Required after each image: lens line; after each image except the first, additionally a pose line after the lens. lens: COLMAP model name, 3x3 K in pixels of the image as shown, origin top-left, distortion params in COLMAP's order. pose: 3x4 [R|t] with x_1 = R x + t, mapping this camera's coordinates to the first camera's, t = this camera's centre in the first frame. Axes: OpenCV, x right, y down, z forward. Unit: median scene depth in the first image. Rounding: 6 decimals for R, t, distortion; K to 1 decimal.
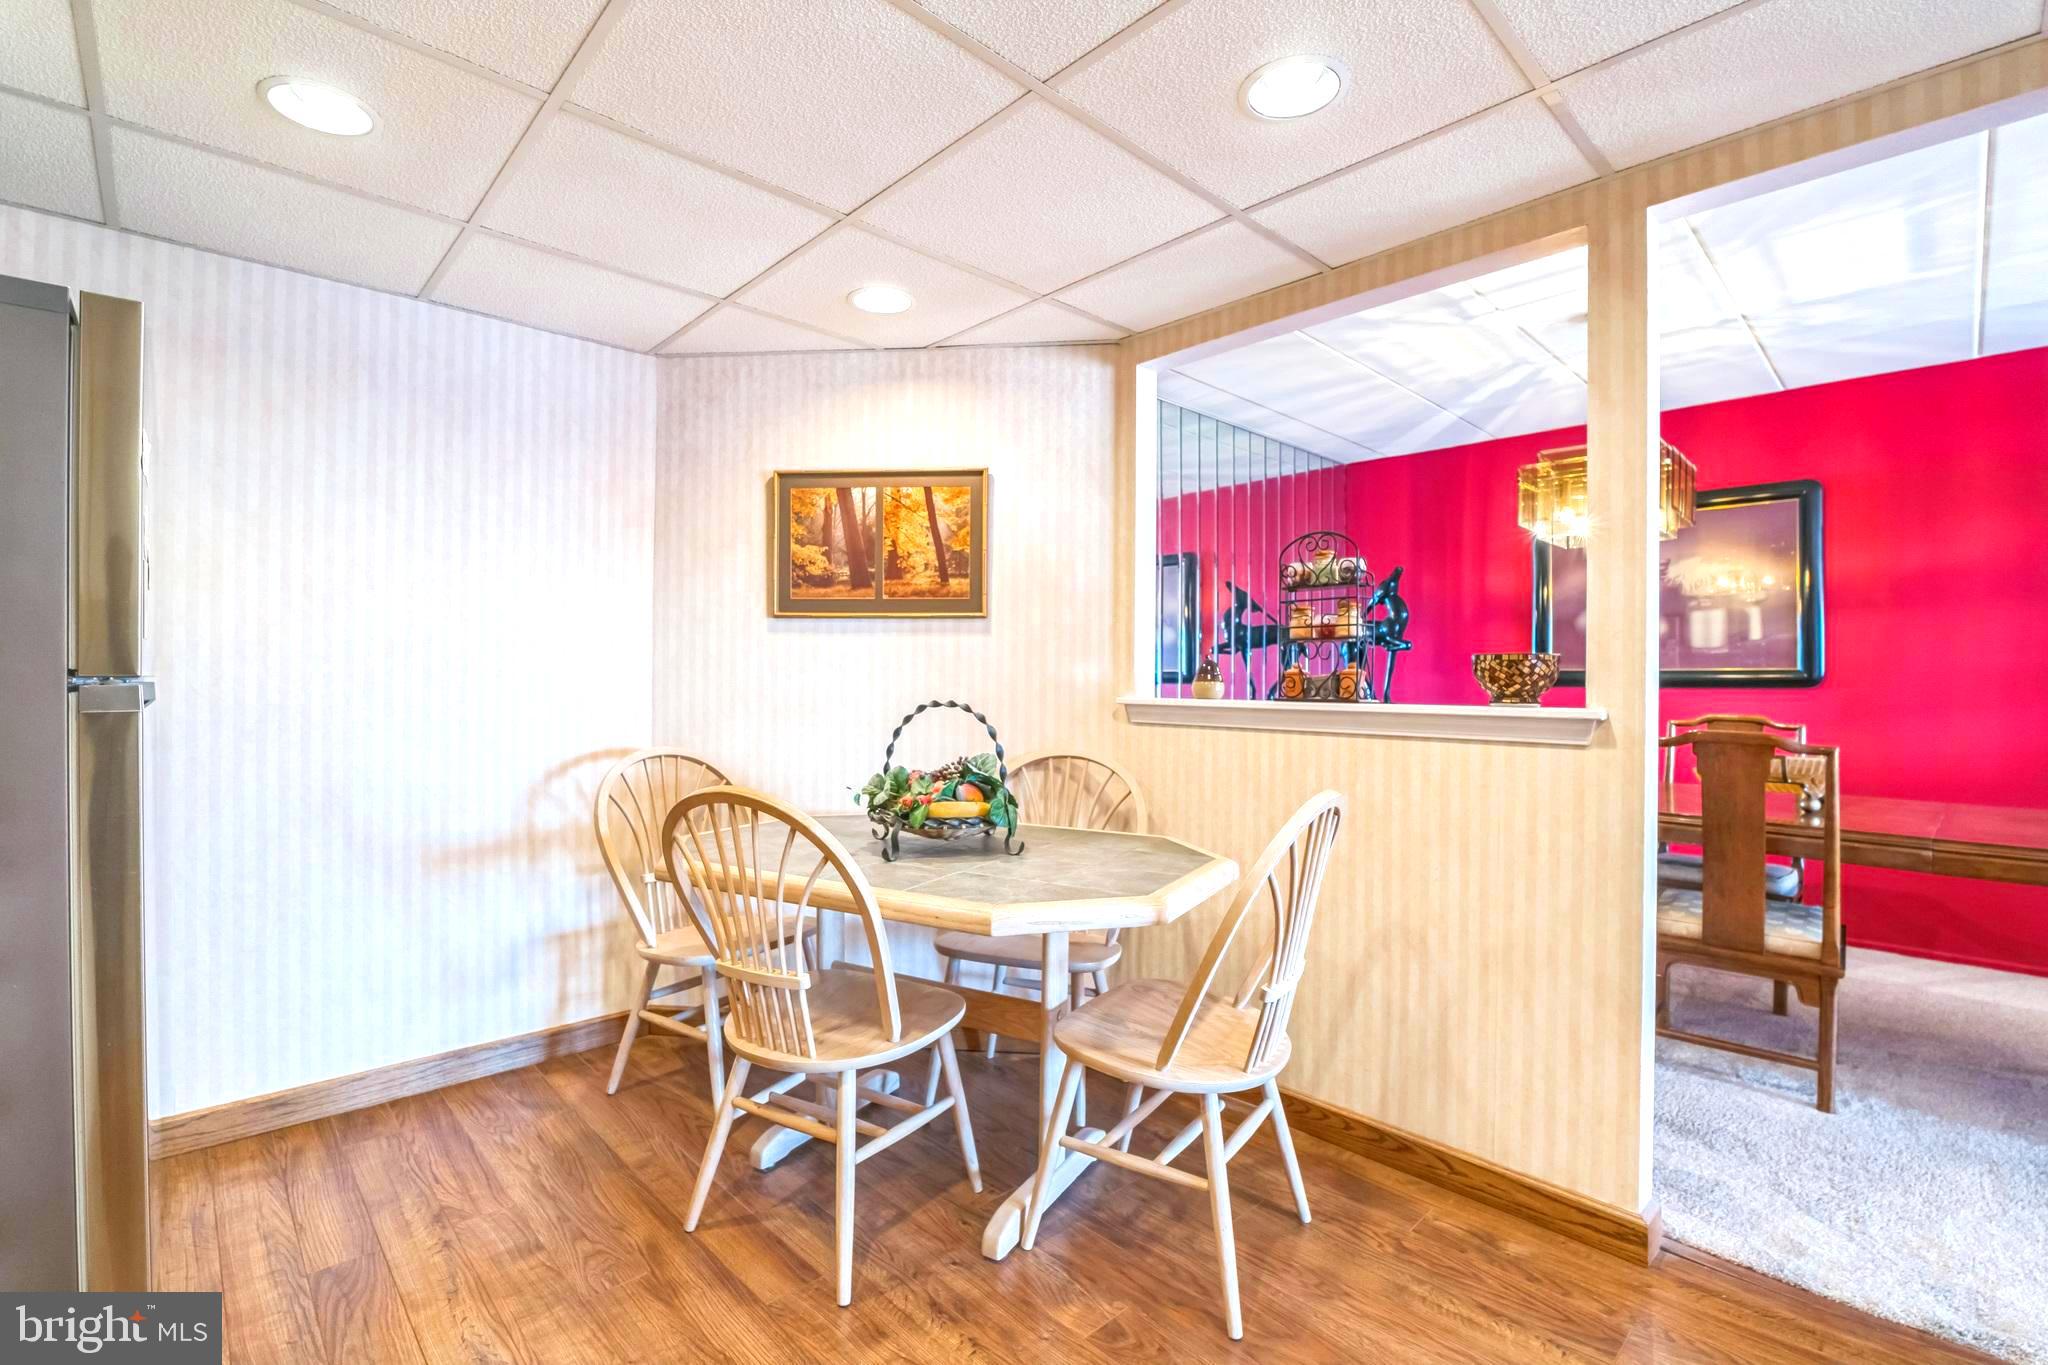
lens RADIAL K [[915.0, 0, 1014.1], [0, 915.0, 675.8], [0, 0, 1]] dist [-0.018431, 0.000586]
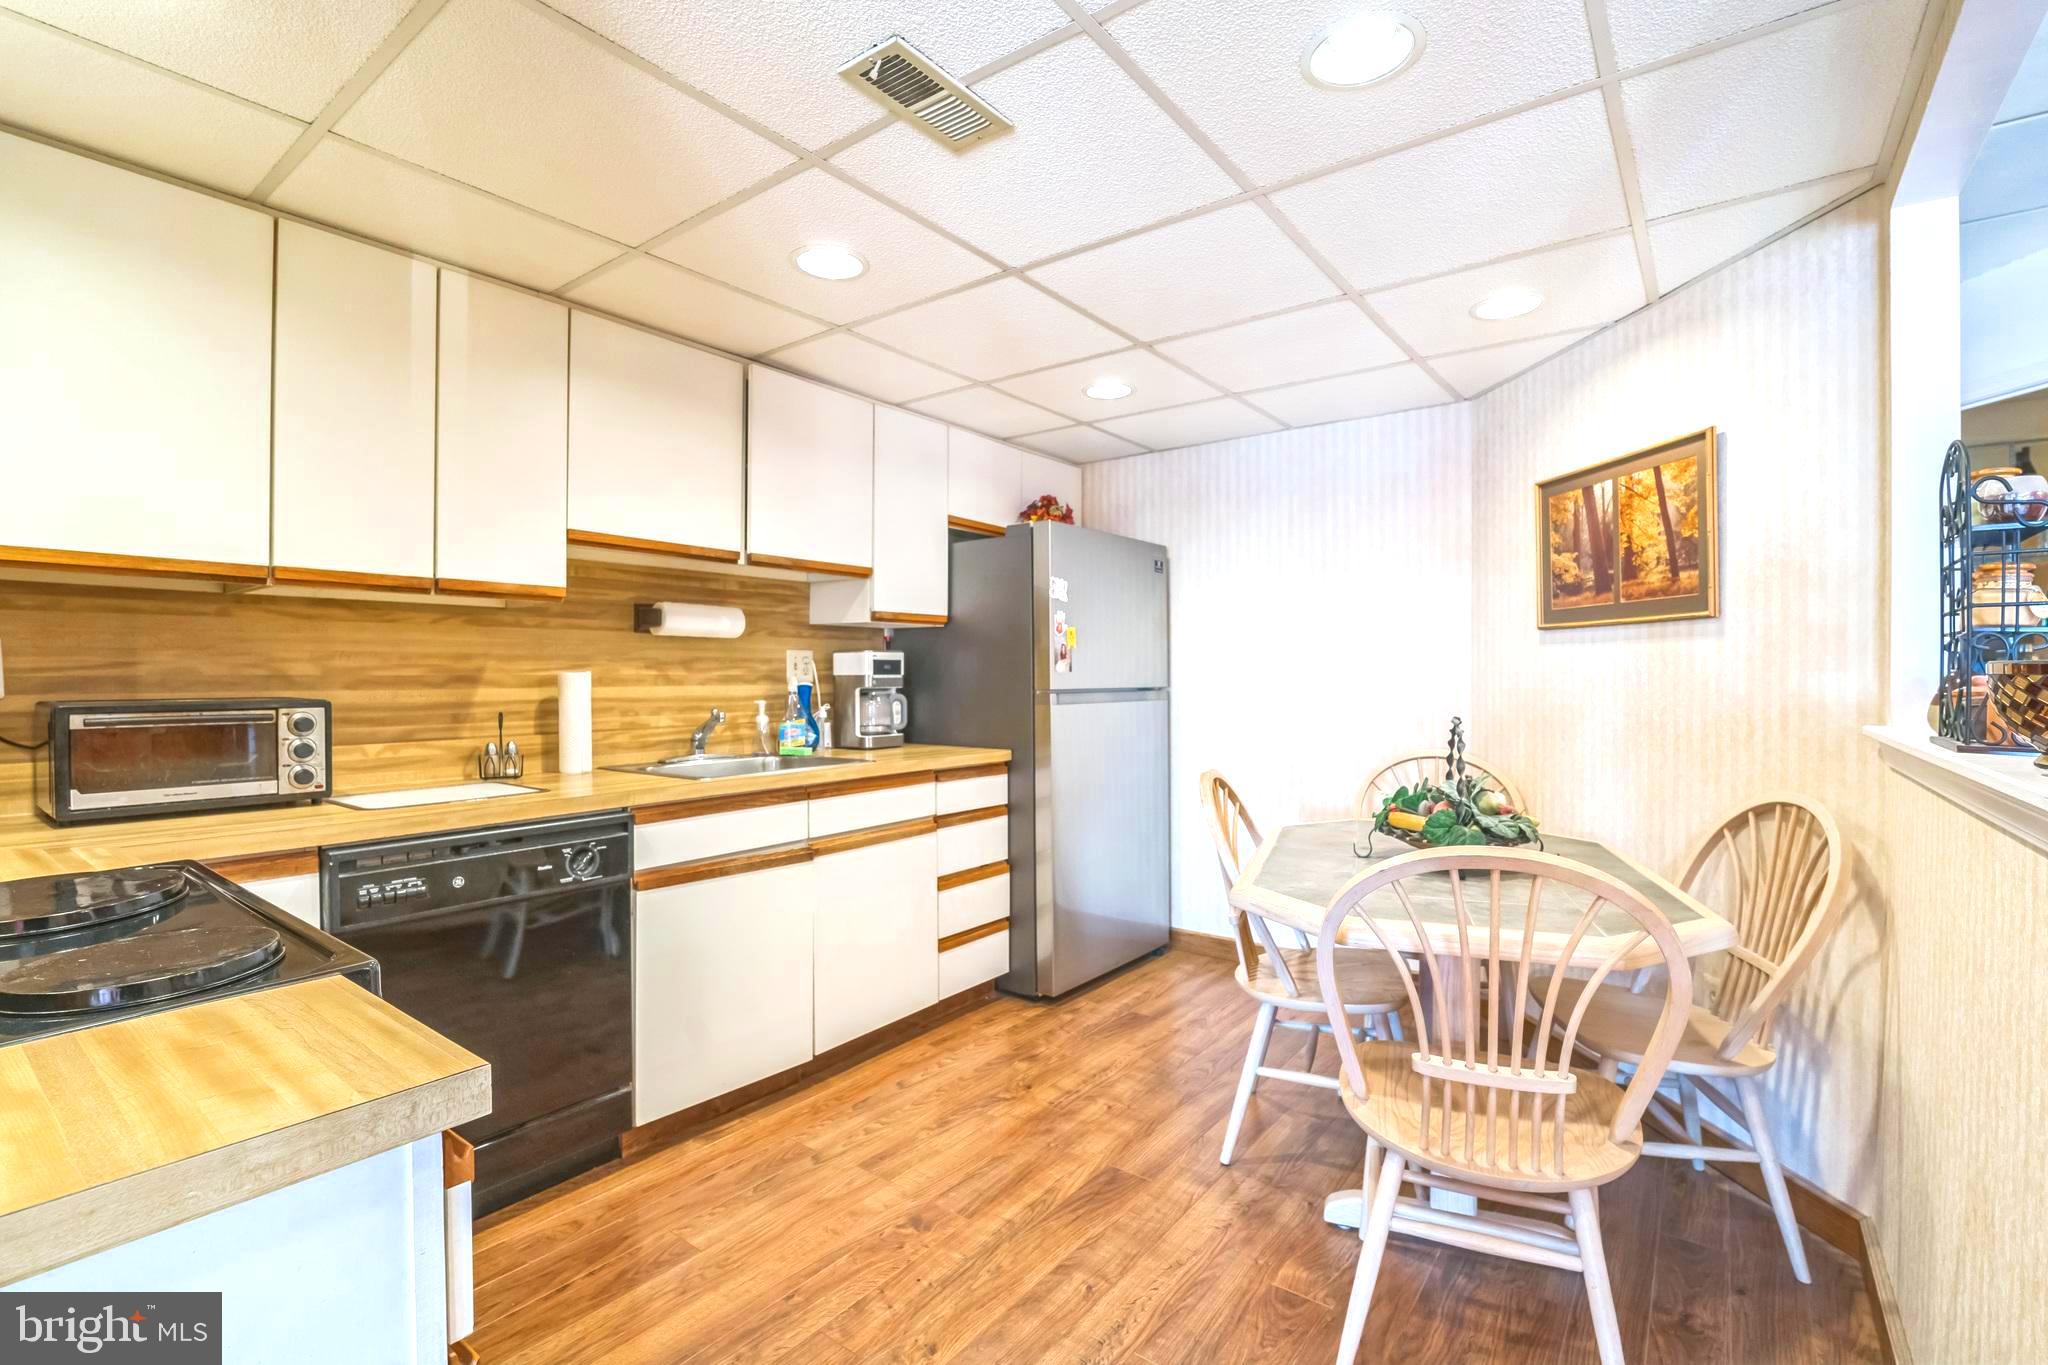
lens RADIAL K [[915.0, 0, 1014.1], [0, 915.0, 675.8], [0, 0, 1]] dist [-0.018431, 0.000586]
pose [[0.165256, -0.004600, -0.986240, 0.628353], [-0.002643, 0.999983, -0.005107, -0.007573], [0.986247, 0.003451, 0.165241, 0.276877]]
